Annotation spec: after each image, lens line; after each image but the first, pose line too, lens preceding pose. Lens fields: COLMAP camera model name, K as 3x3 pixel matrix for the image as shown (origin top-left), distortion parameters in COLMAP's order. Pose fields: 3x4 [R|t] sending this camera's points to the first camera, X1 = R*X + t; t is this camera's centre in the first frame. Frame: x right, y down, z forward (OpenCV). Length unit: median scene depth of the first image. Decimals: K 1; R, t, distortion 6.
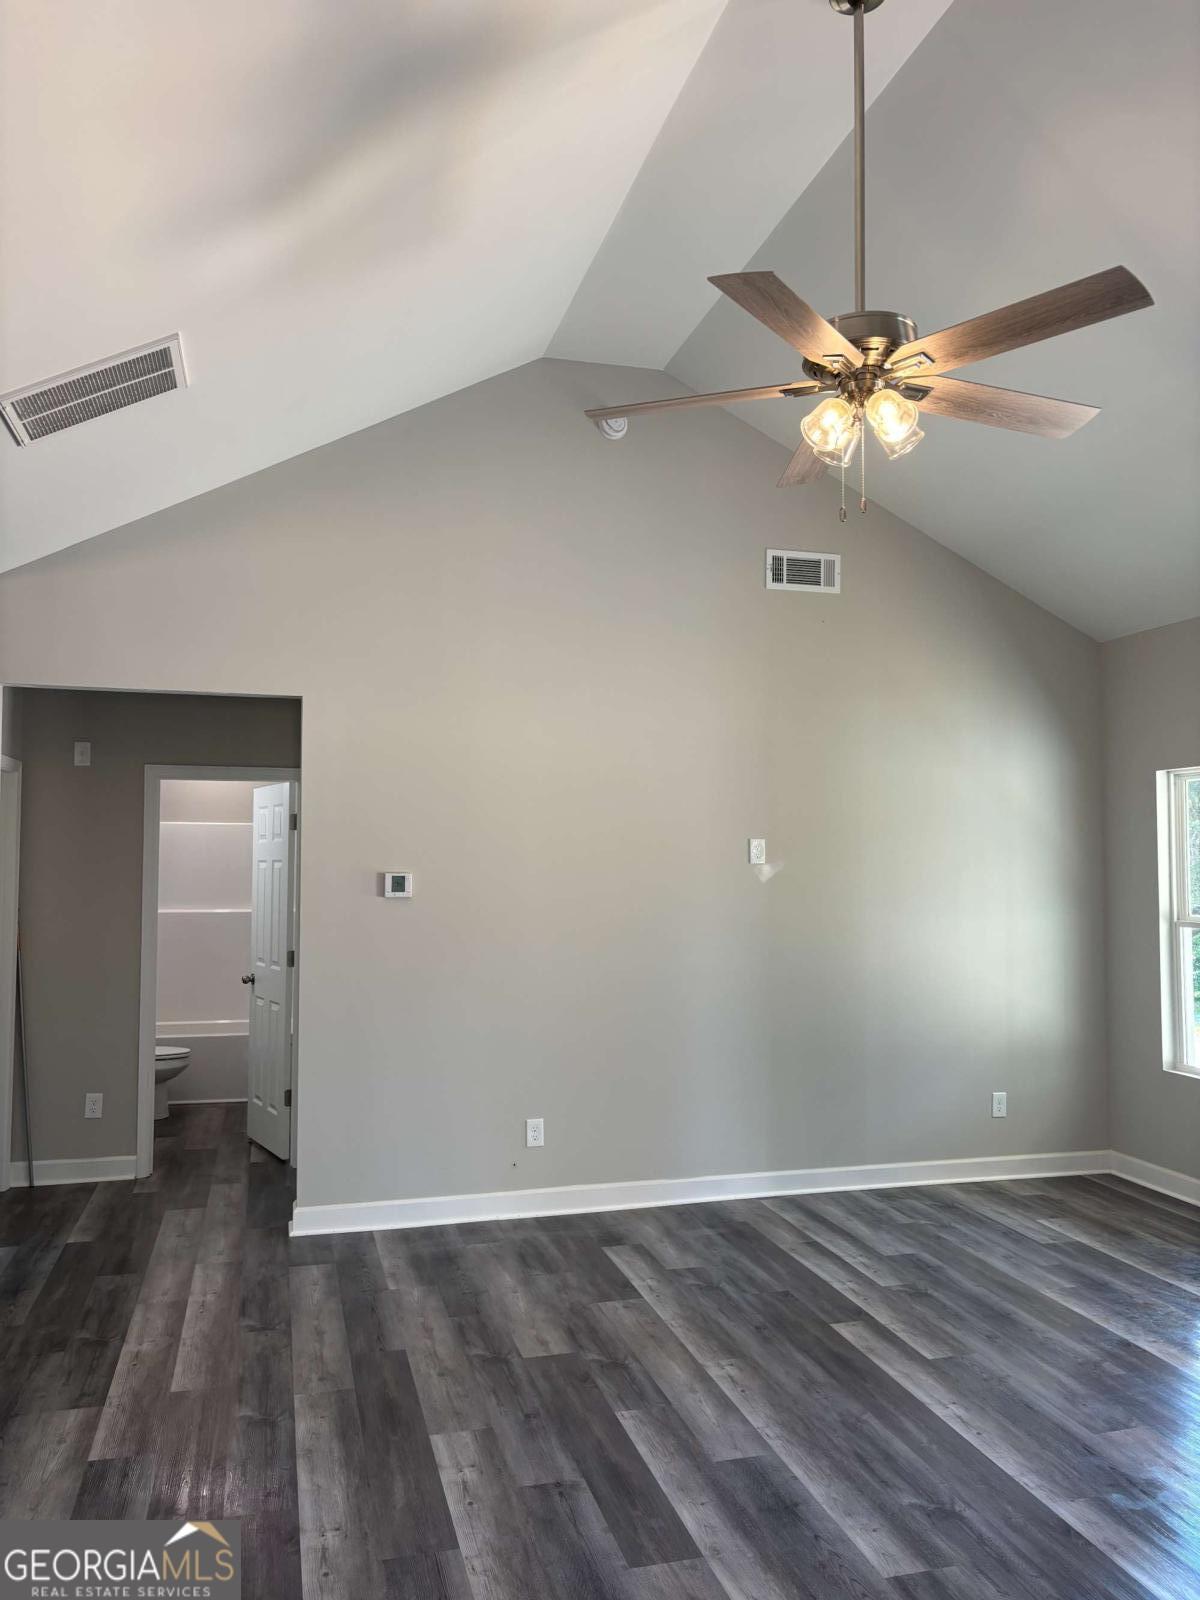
lens RADIAL K [[1190.7, 0, 598.1], [0, 1190.7, 796.2], [0, 0, 1]] dist [0.041019, -0.044921]
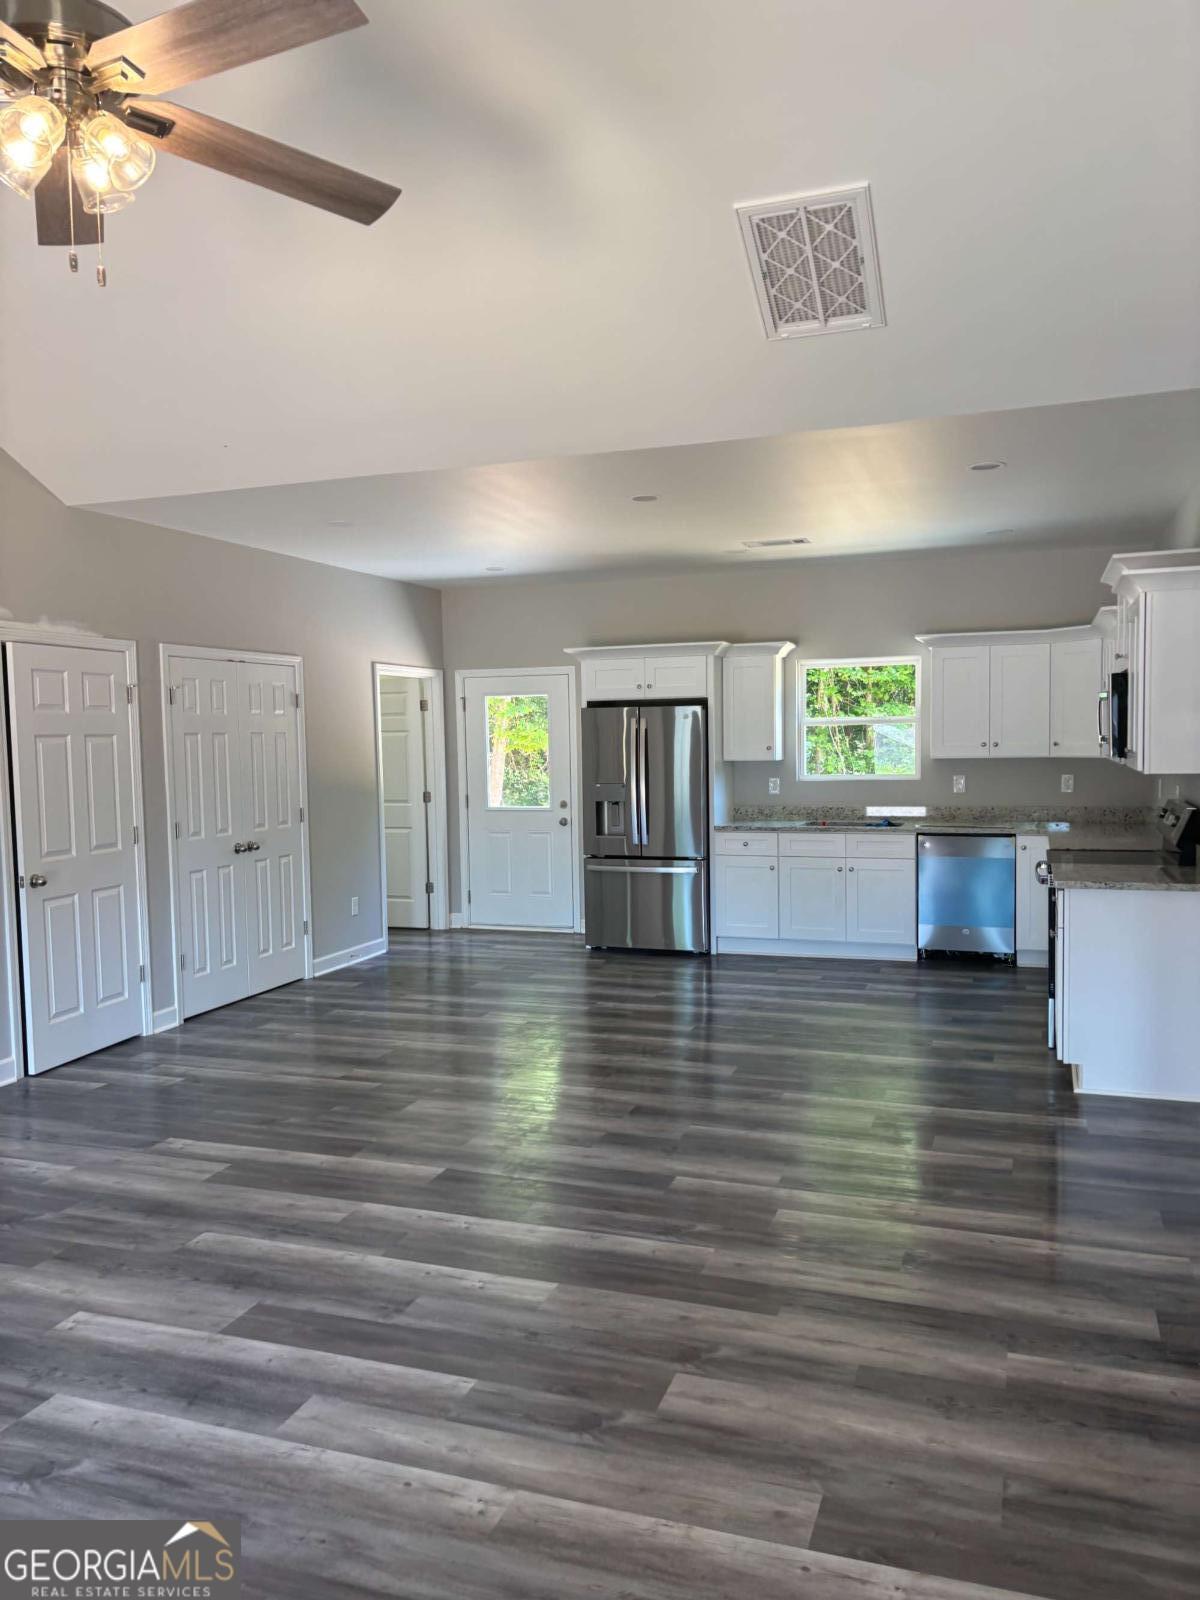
lens RADIAL K [[1190.7, 0, 600.8], [0, 1190.7, 803.6], [0, 0, 1]] dist [0.041019, -0.044921]
pose [[-0.564290, 0.055606, -0.823702, 0.579631], [0.066035, 0.997572, 0.022105, 0.092369], [0.822932, -0.041920, -0.566592, 1.434270]]
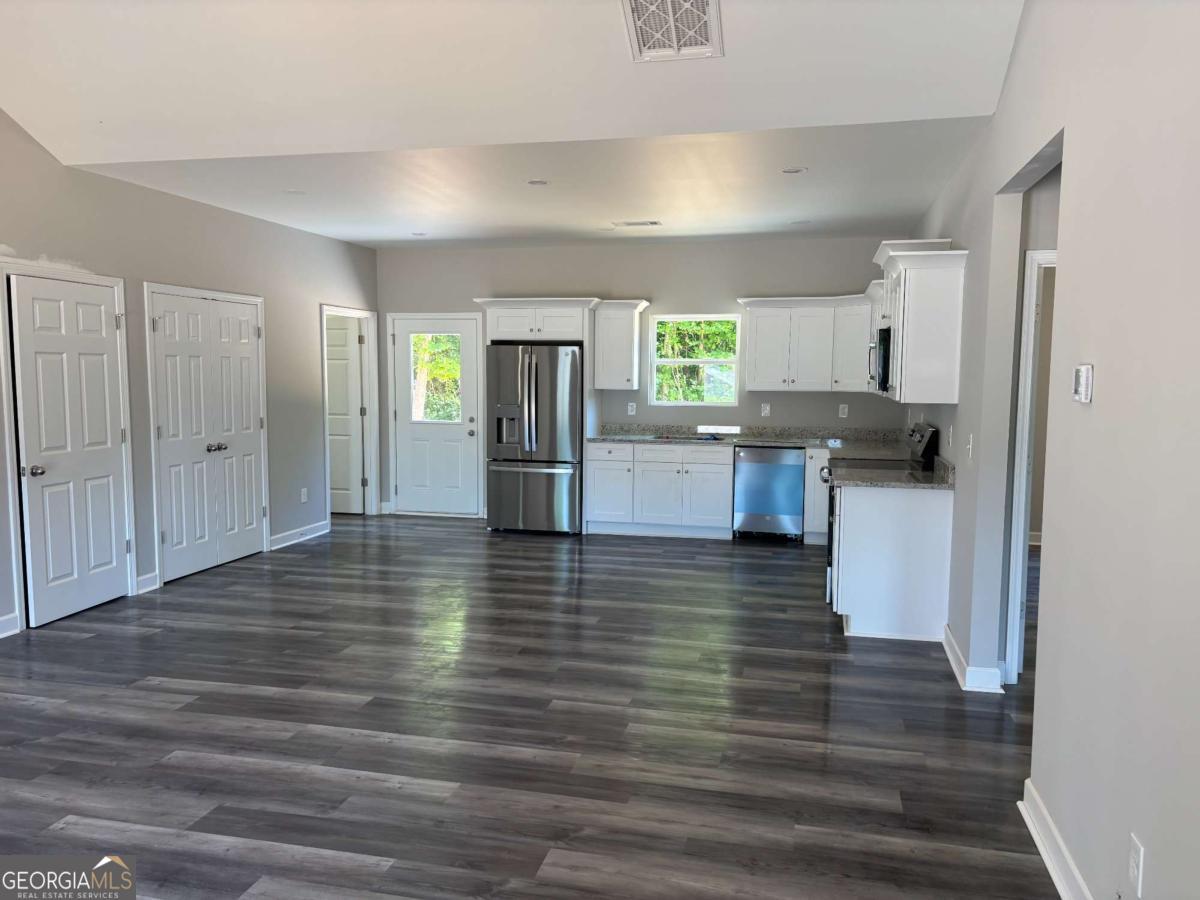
lens RADIAL K [[893.1, 0, 600.3], [0, 893.1, 456.9], [0, 0, 1]] dist [0.041019, -0.044921]
pose [[-0.470226, 0.078431, -0.879054, 0.558037], [0.043478, 0.996893, 0.065687, 0.100553], [0.881475, -0.007332, -0.472175, 1.419588]]
